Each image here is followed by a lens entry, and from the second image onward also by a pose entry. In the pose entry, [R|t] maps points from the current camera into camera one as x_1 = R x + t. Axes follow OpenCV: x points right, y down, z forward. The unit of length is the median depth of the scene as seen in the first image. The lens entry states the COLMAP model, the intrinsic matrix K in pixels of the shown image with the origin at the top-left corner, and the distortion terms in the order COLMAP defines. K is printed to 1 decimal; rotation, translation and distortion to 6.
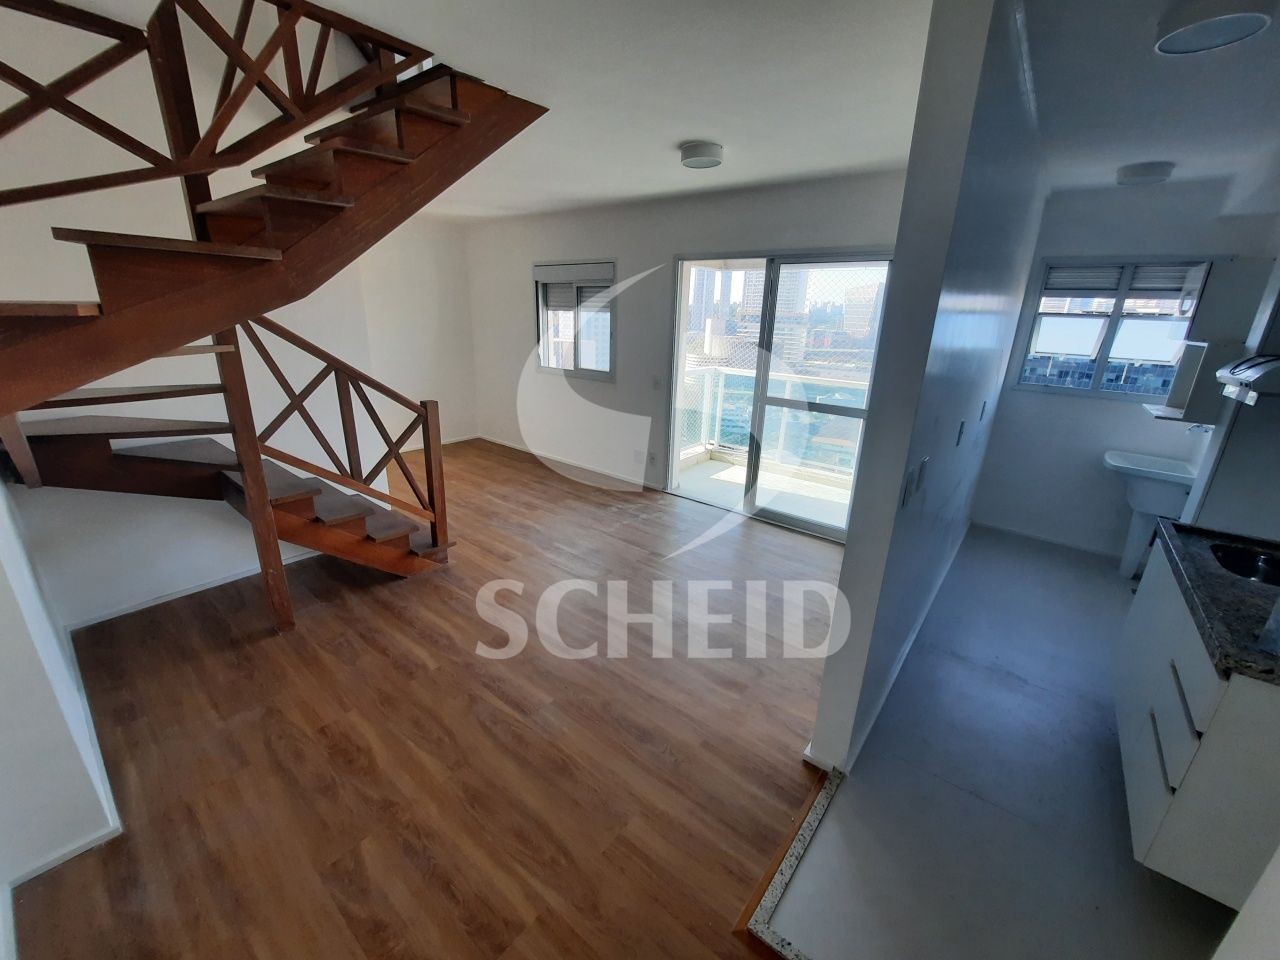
lens RADIAL K [[512.7, 0, 635.0], [0, 512.7, 472.0], [0, 0, 1]] dist [-0.010694, -0.002238]
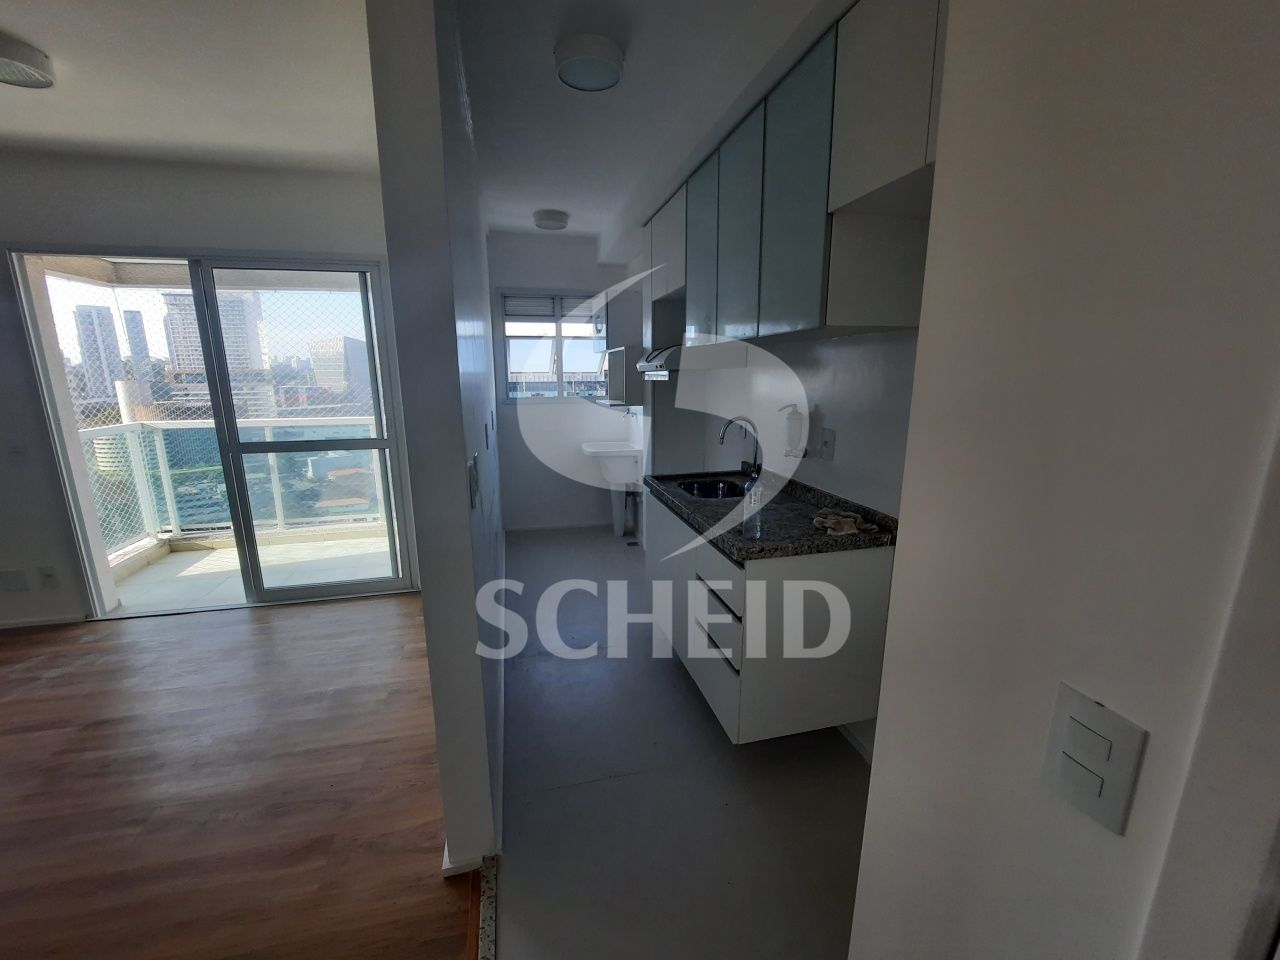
lens RADIAL K [[512.7, 0, 636.1], [0, 512.7, 482.5], [0, 0, 1]] dist [-0.010694, -0.002238]
pose [[0.601520, -0.198120, 0.773900, 0.014452], [0.257926, 0.965041, 0.046577, 0.017241], [-0.756074, 0.171592, 0.631592, 0.080461]]
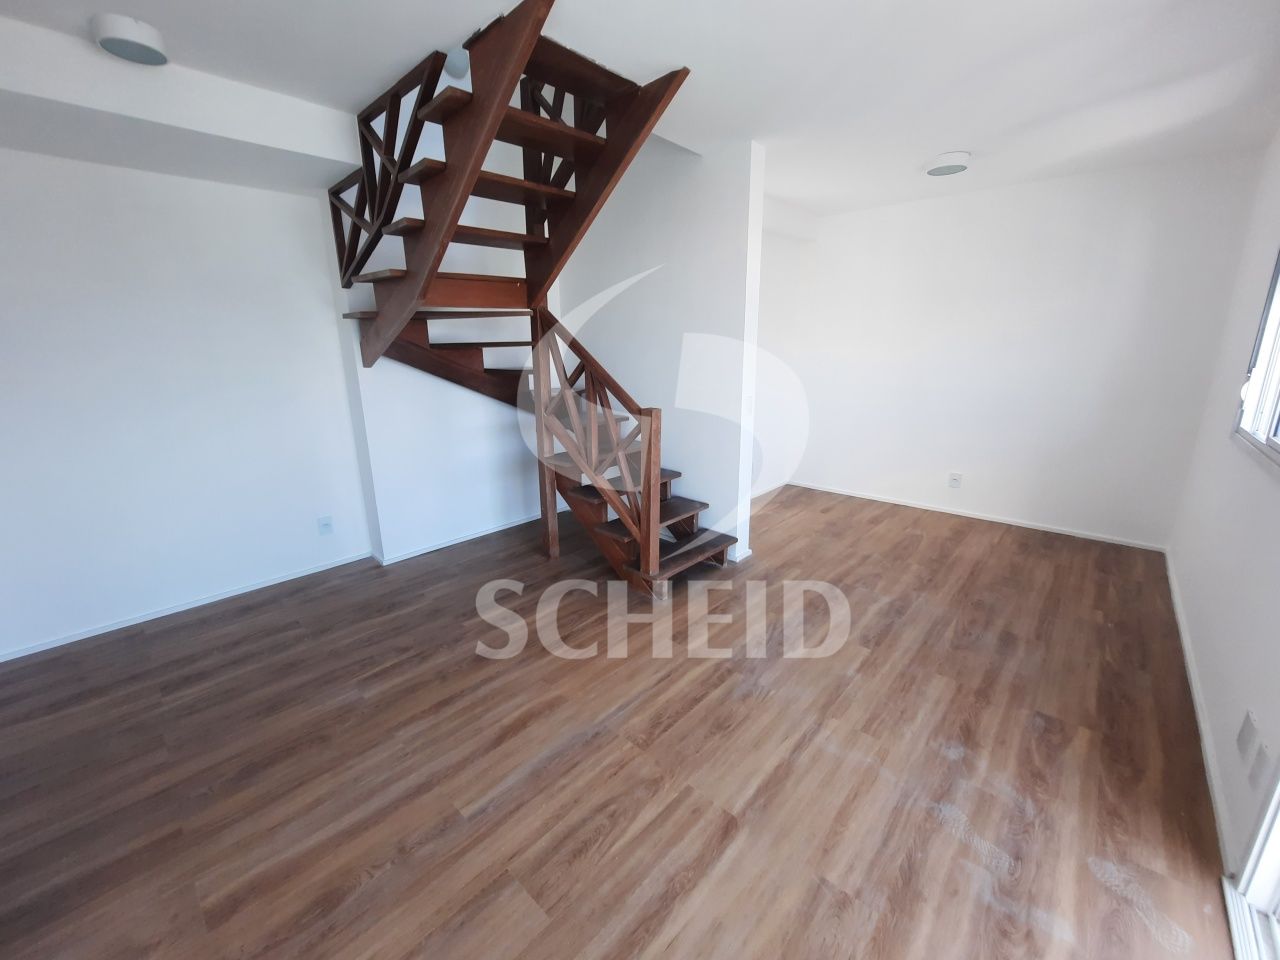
lens RADIAL K [[512.7, 0, 642.4], [0, 512.7, 478.8], [0, 0, 1]] dist [-0.010694, -0.002238]
pose [[-0.069083, 0.220624, -0.972909, 2.591743], [-0.288859, 0.929039, 0.231186, -1.218343], [0.954876, 0.297004, -0.000451, 5.606652]]
